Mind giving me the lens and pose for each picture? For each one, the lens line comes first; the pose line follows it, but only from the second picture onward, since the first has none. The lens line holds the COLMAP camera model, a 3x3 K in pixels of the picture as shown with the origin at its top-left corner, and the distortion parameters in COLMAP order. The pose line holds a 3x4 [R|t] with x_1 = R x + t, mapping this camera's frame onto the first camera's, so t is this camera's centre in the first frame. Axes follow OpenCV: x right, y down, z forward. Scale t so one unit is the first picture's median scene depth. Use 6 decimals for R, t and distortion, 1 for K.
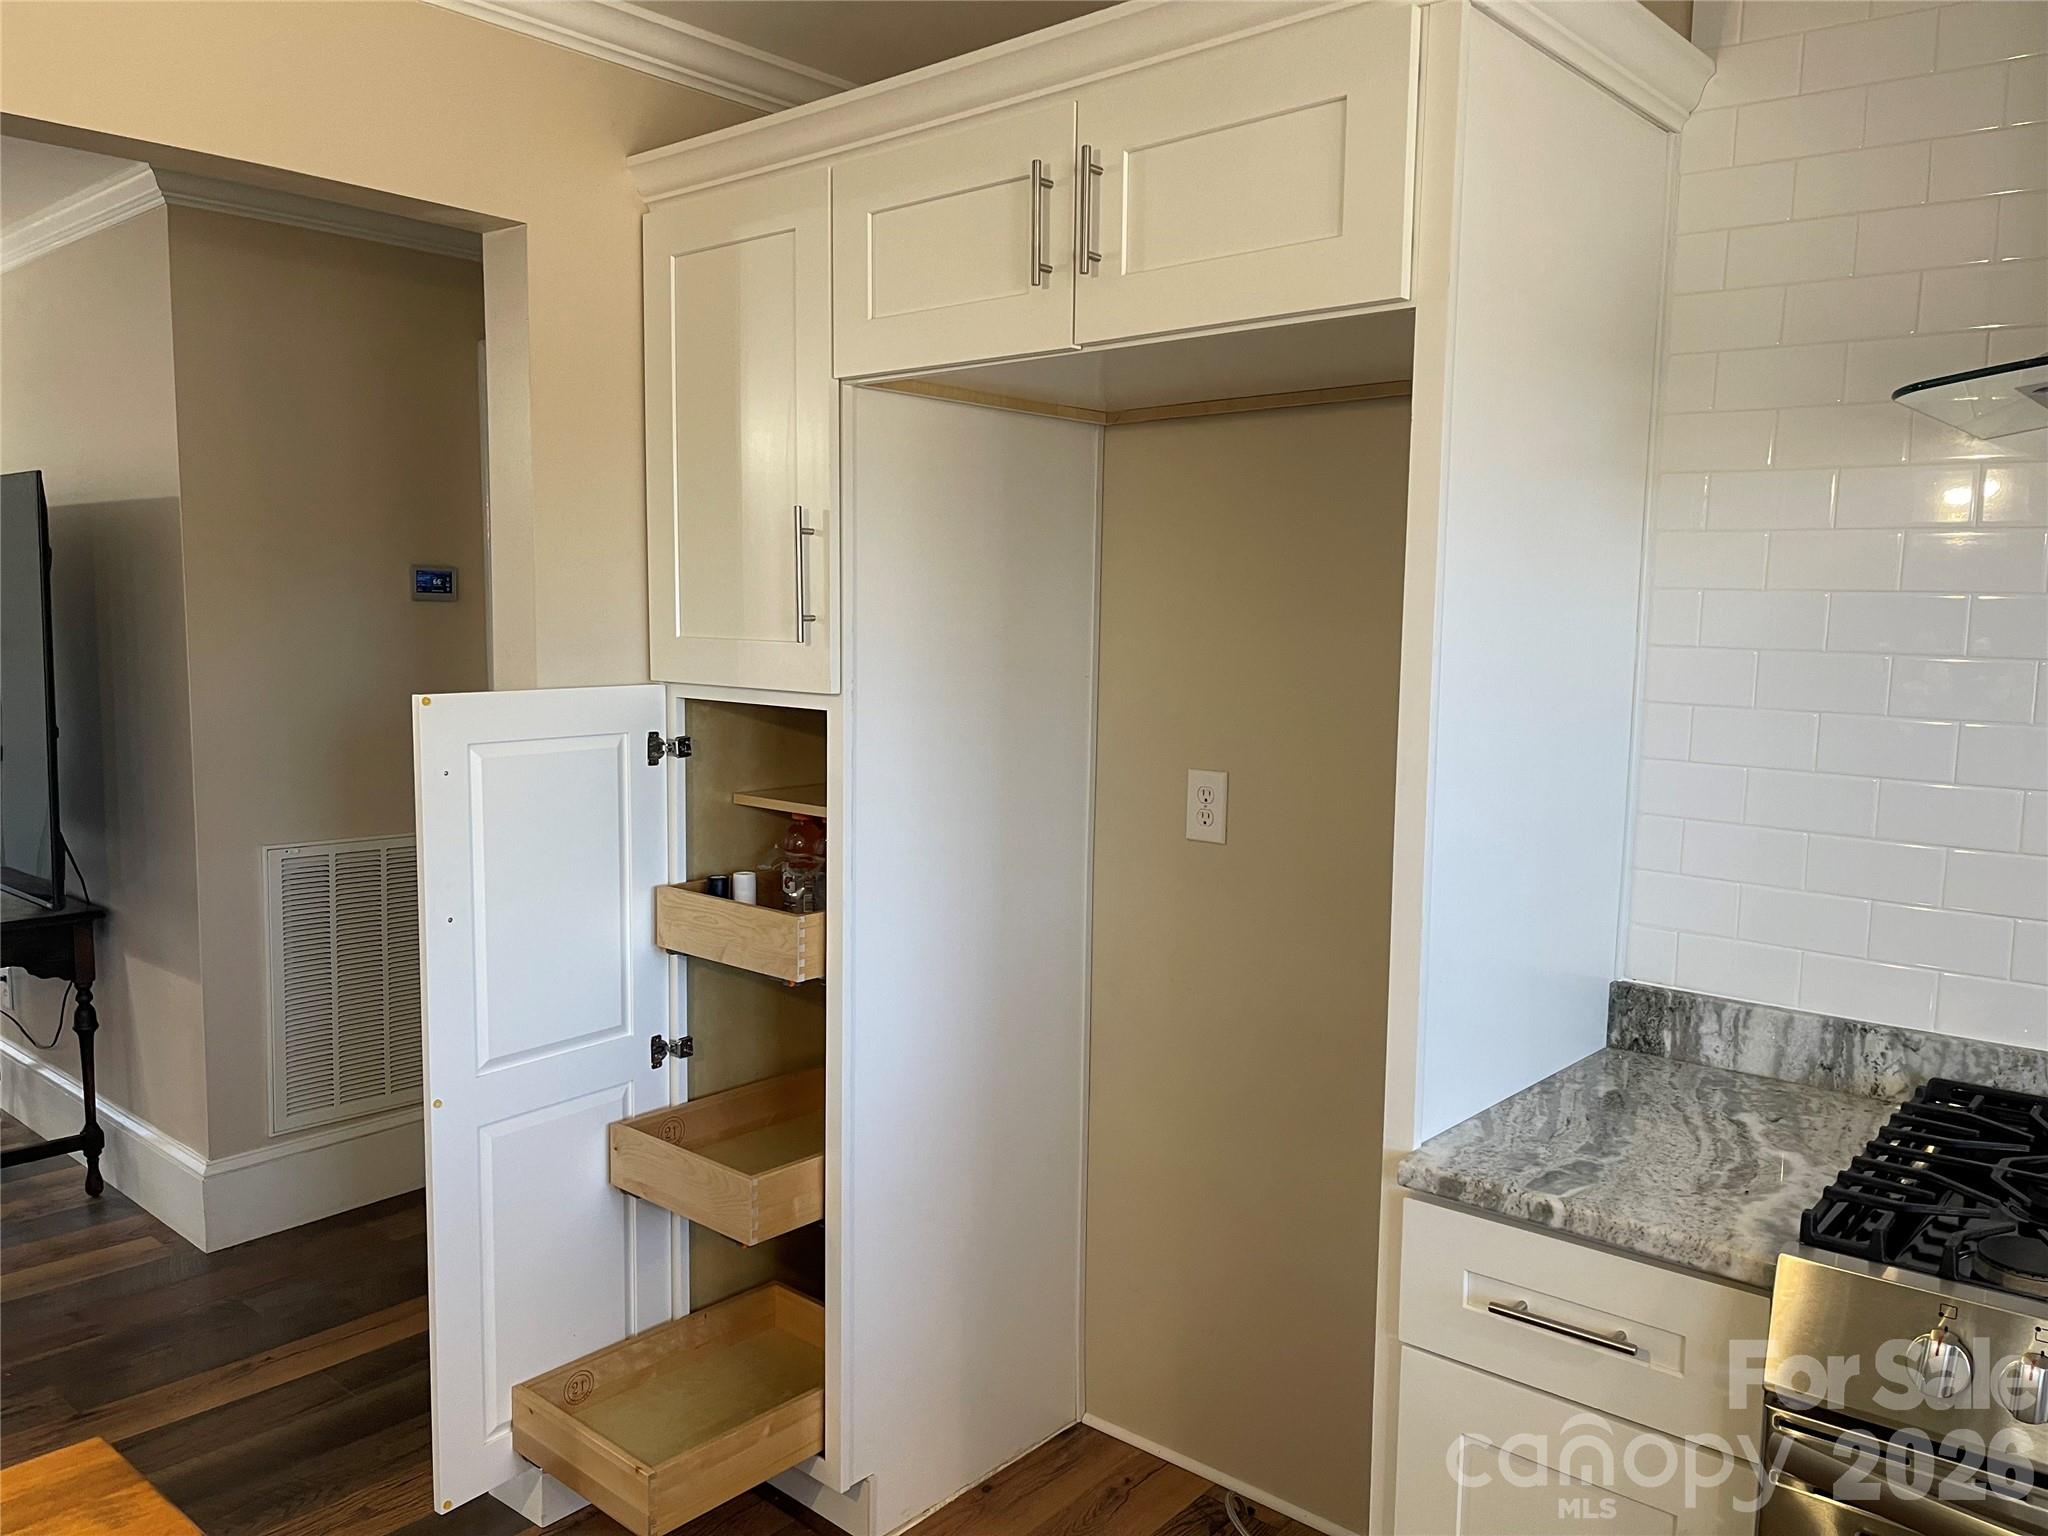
lens RADIAL K [[1537.7, 0, 1019.4], [0, 1537.7, 774.1], [0, 0, 1]] dist [0.076169, -0.097065]
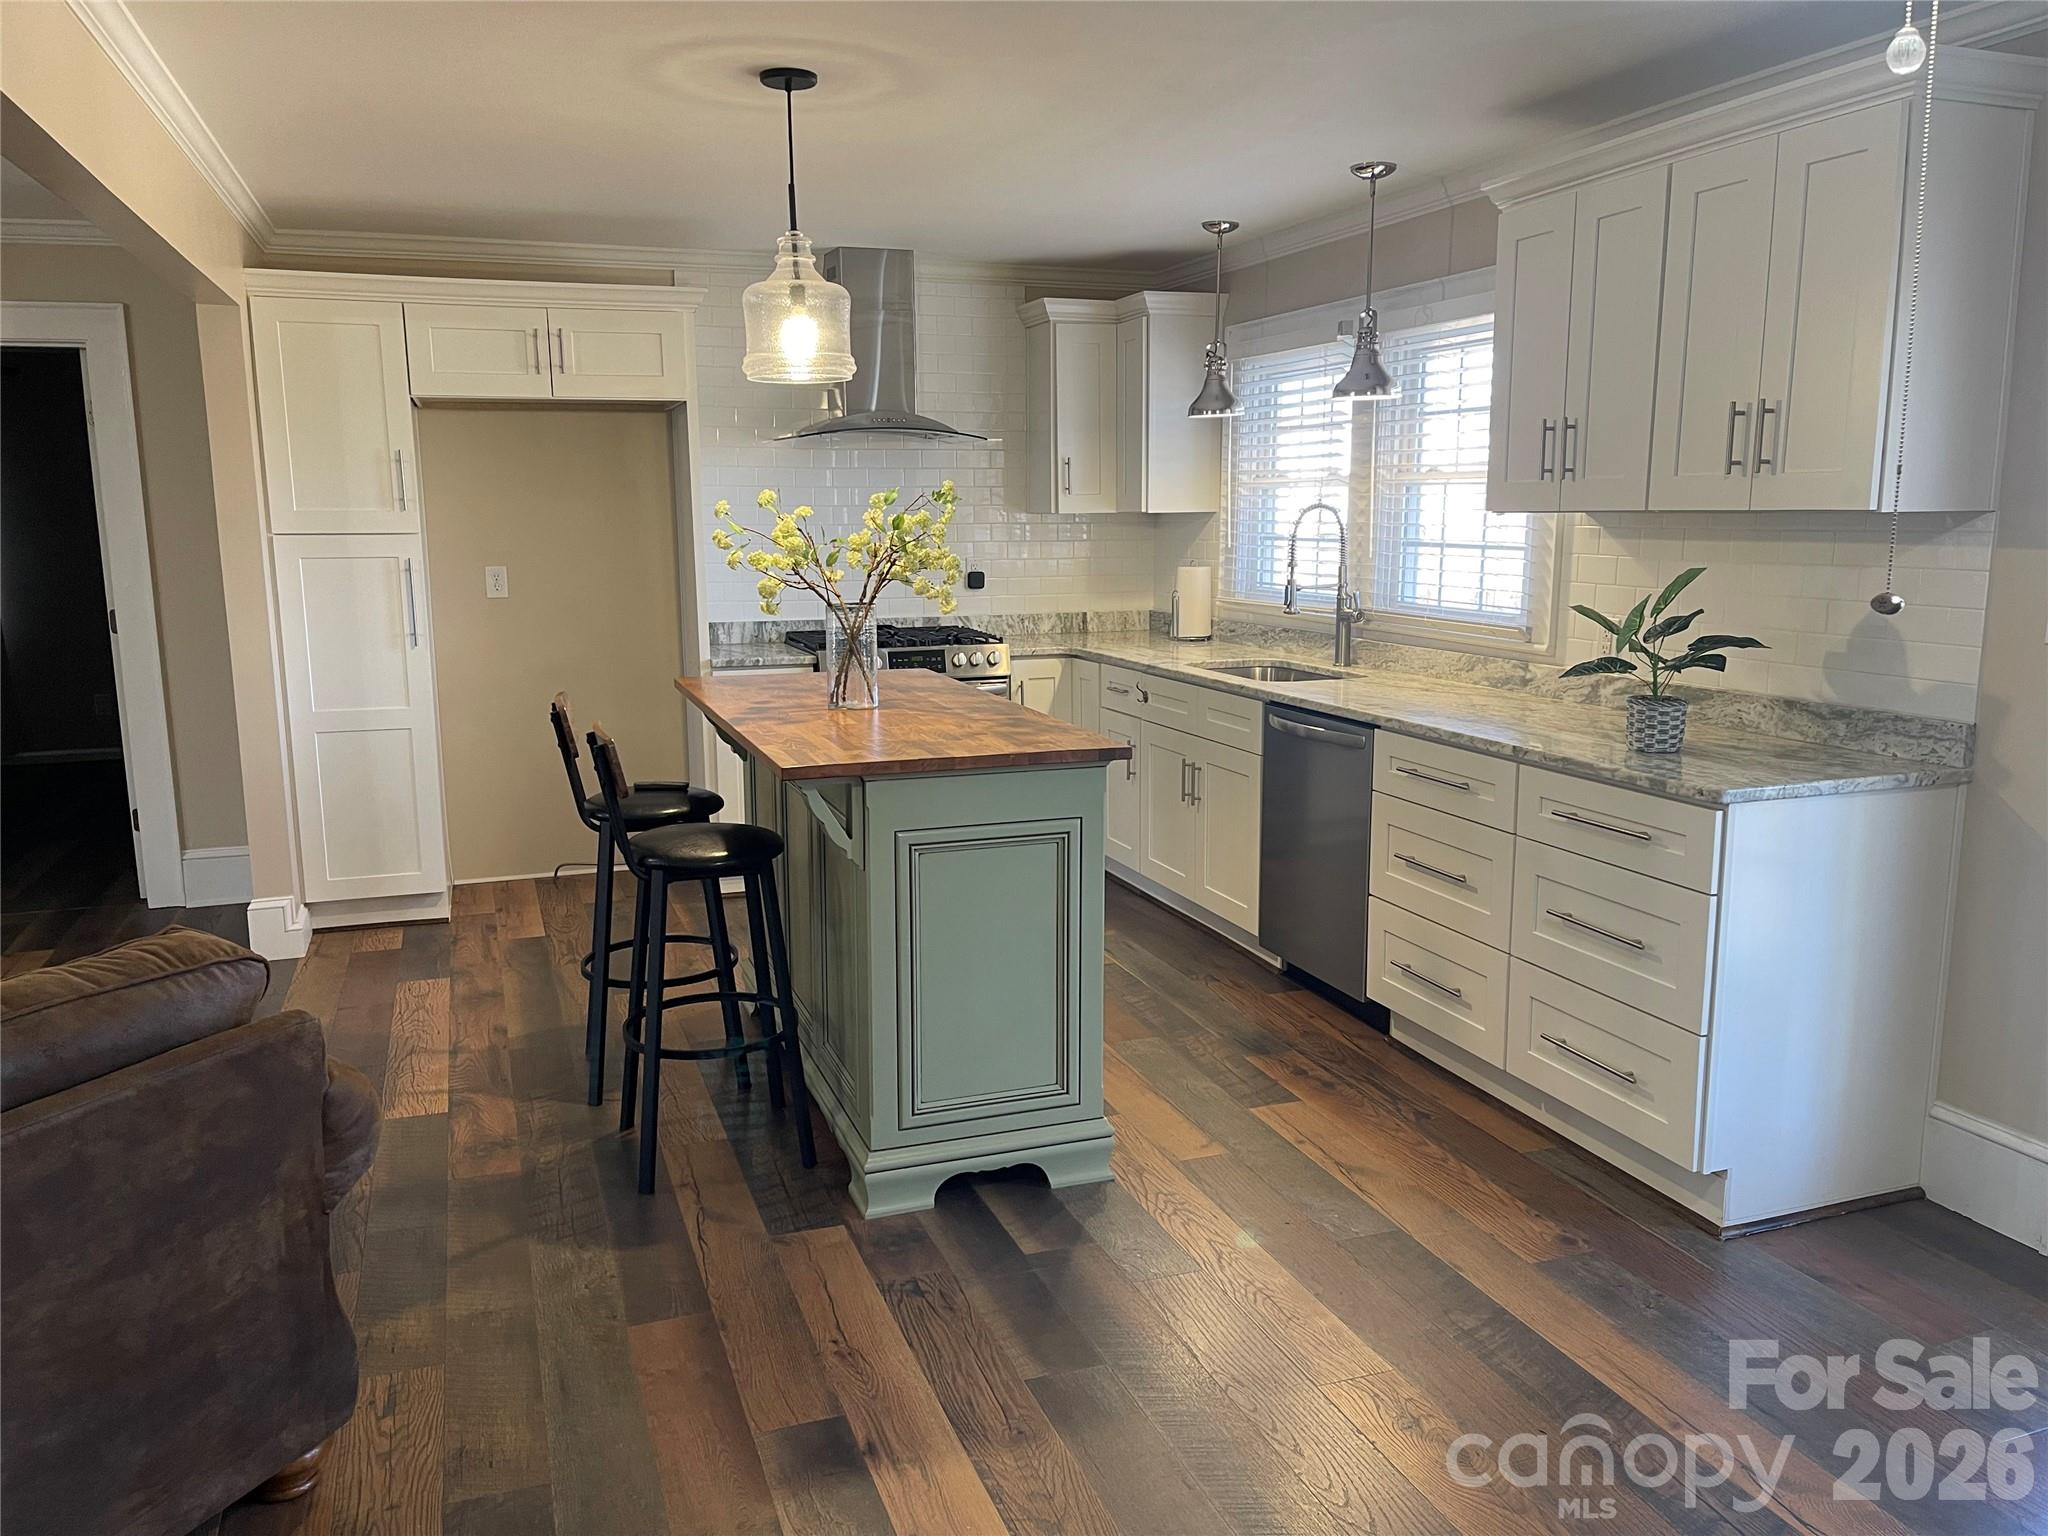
lens RADIAL K [[1537.7, 0, 1022.4], [0, 1537.7, 781.6], [0, 0, 1]] dist [0.076169, -0.097065]
pose [[0.490424, -0.173345, 0.854070, -2.023853], [0.108328, 0.984543, 0.137623, 0.106195], [-0.864725, 0.025026, 0.501622, -1.083531]]
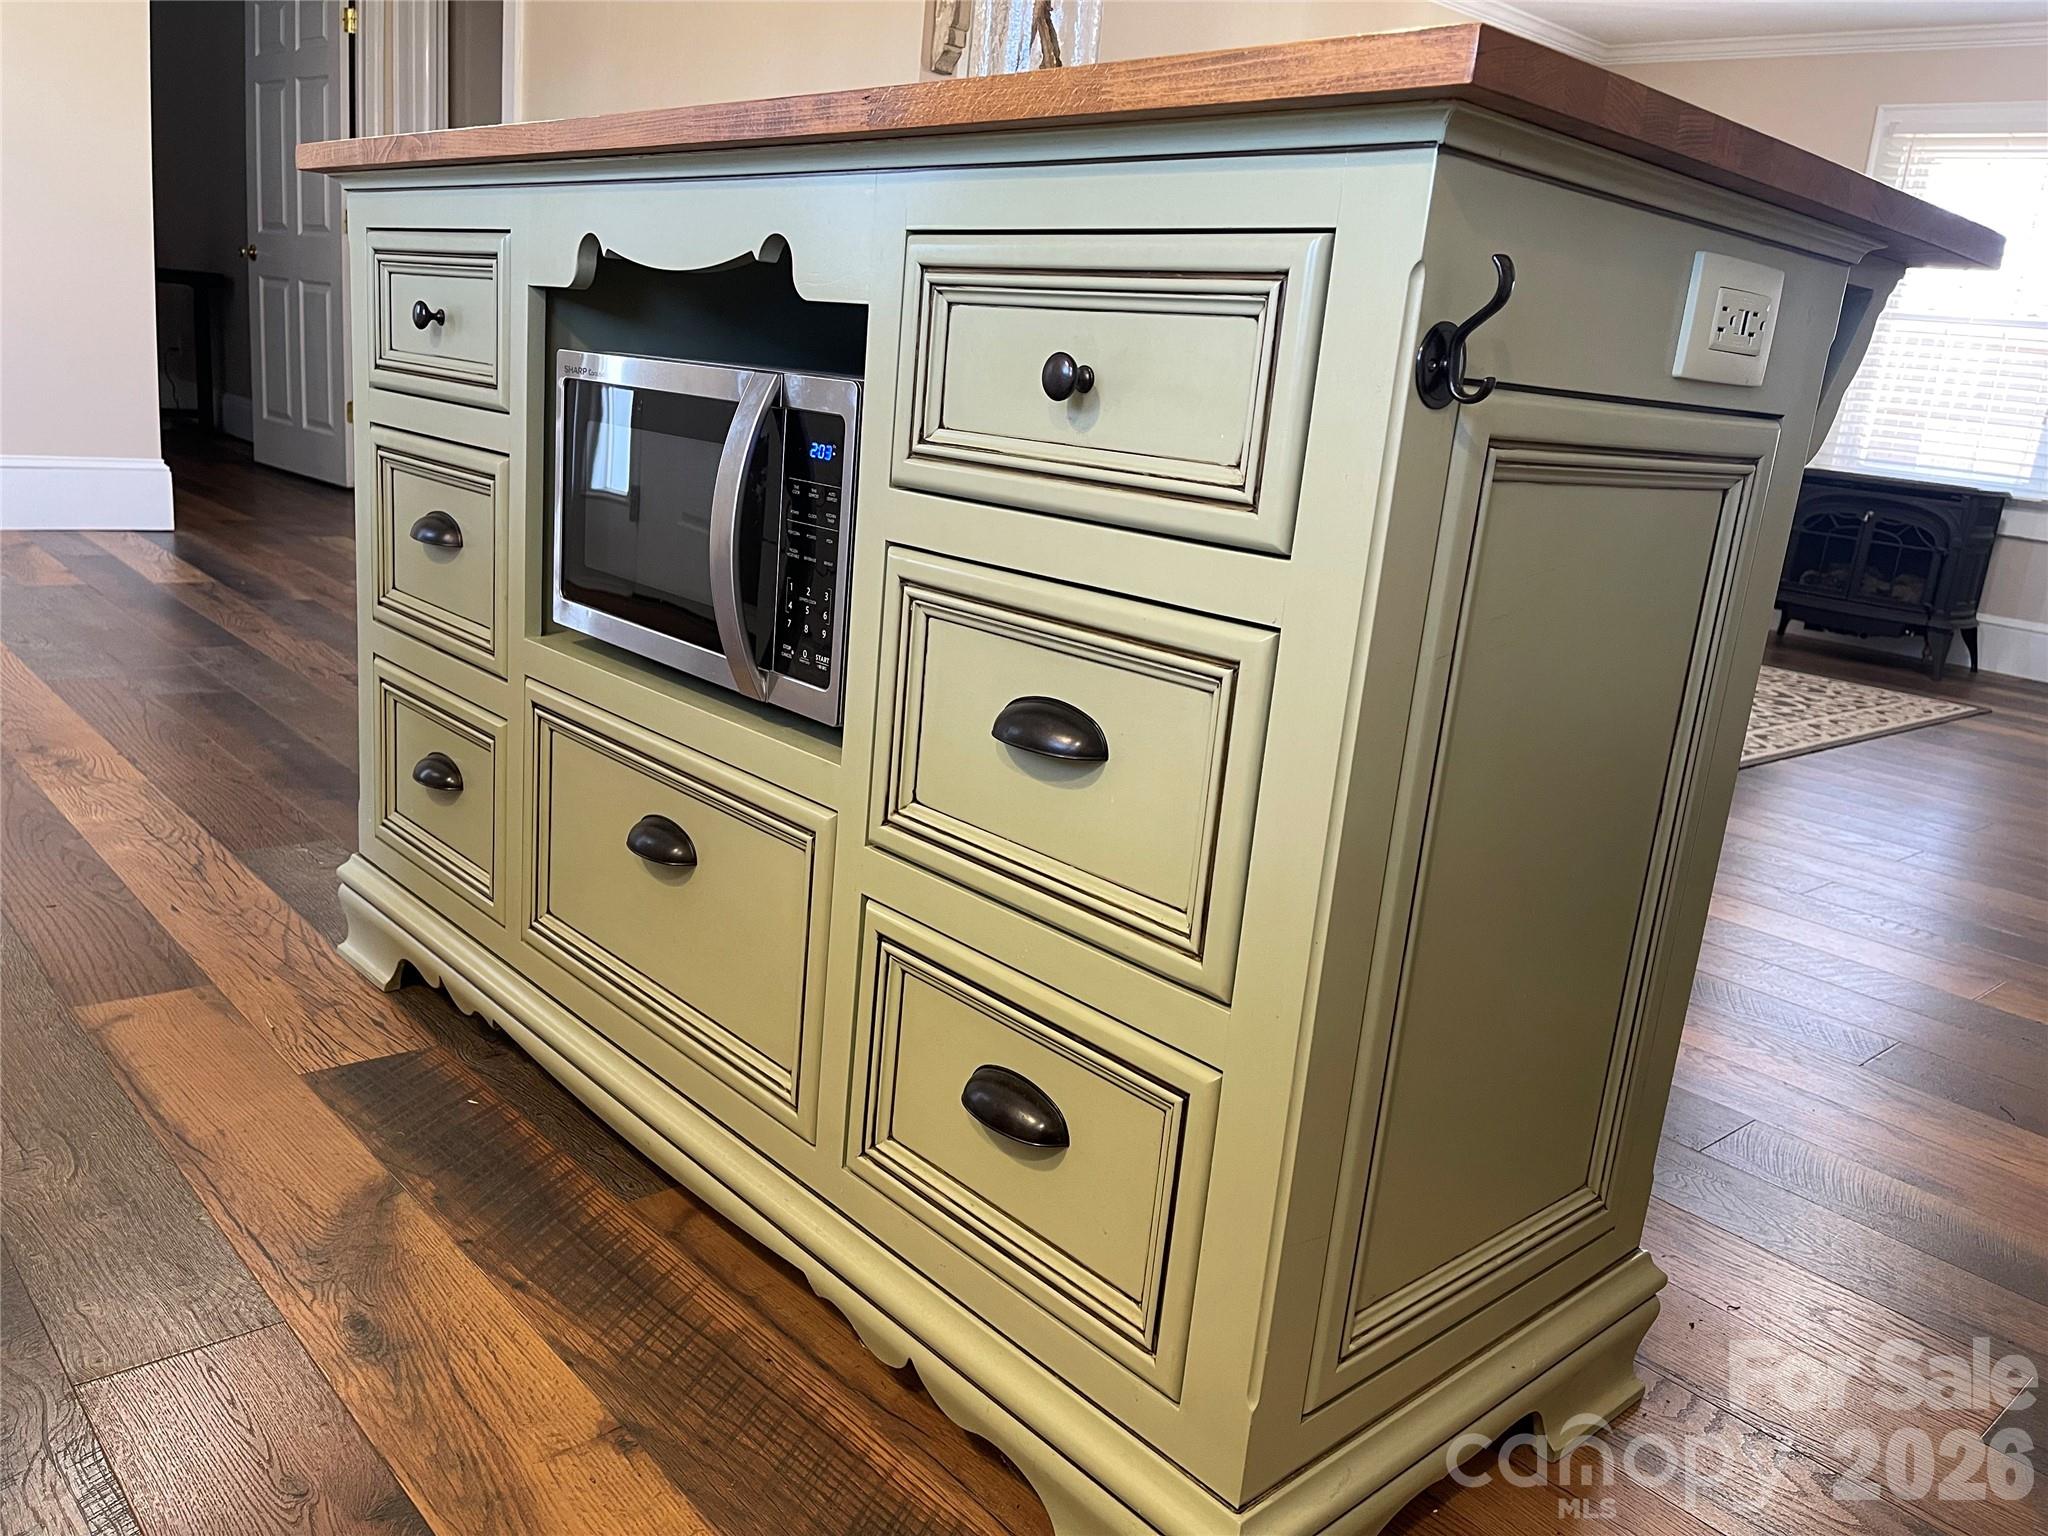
lens RADIAL K [[1537.7, 0, 1022.7], [0, 1537.7, 774.1], [0, 0, 1]] dist [0.076169, -0.097065]
pose [[-0.107974, 0.237172, -0.965449, 0.392307], [-0.206625, 0.944566, 0.255150, 0.340642], [0.972444, 0.227035, -0.052983, 0.202314]]
